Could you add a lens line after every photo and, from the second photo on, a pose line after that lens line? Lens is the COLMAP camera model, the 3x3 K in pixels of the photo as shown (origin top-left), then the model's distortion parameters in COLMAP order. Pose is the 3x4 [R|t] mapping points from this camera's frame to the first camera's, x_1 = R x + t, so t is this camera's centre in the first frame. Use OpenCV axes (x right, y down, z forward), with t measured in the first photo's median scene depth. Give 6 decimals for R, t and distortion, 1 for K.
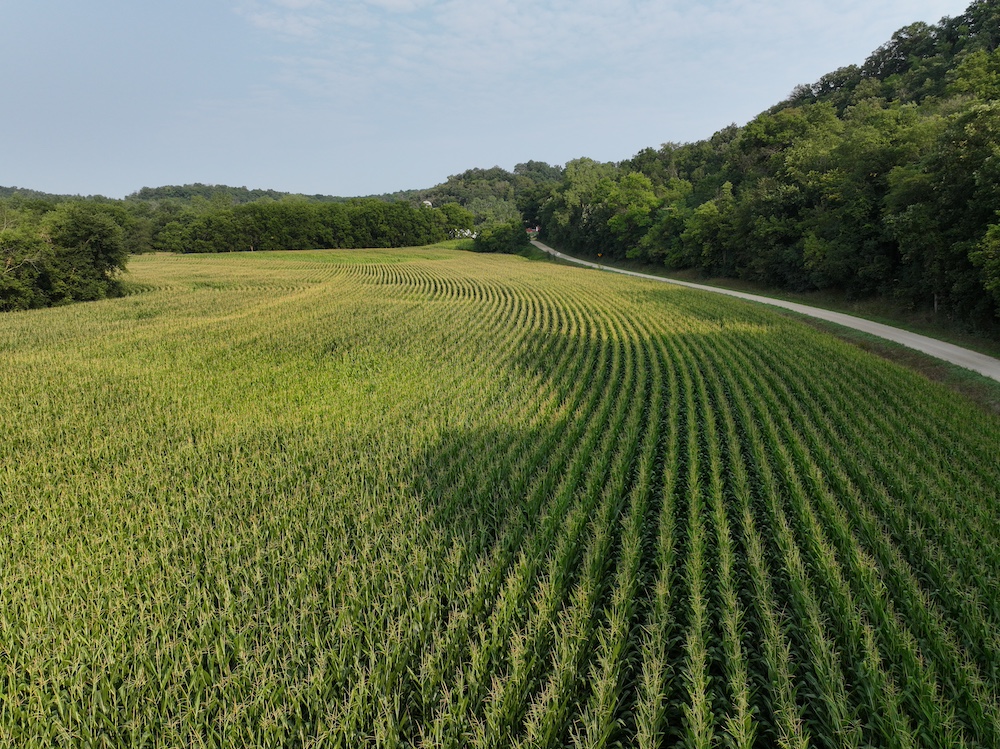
lens RADIAL K [[698.5, 0, 500.0], [0, 698.5, 374.5], [0, 0, 1]] dist [-0.000789, 0.003316]
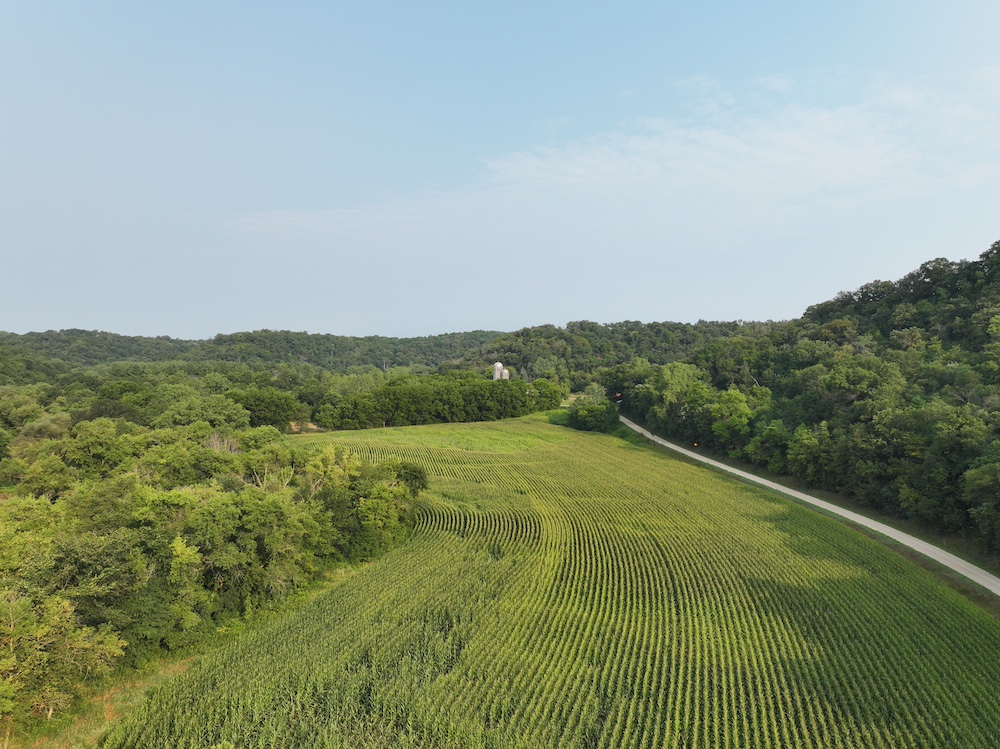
lens RADIAL K [[698.5, 0, 500.0], [0, 698.5, 374.5], [0, 0, 1]] dist [-0.000789, 0.003316]
pose [[0.999563, 0.006385, -0.028870, -0.130552], [-0.011419, 0.984012, -0.177738, -0.056341], [0.027273, 0.177990, 0.983654, -0.183132]]
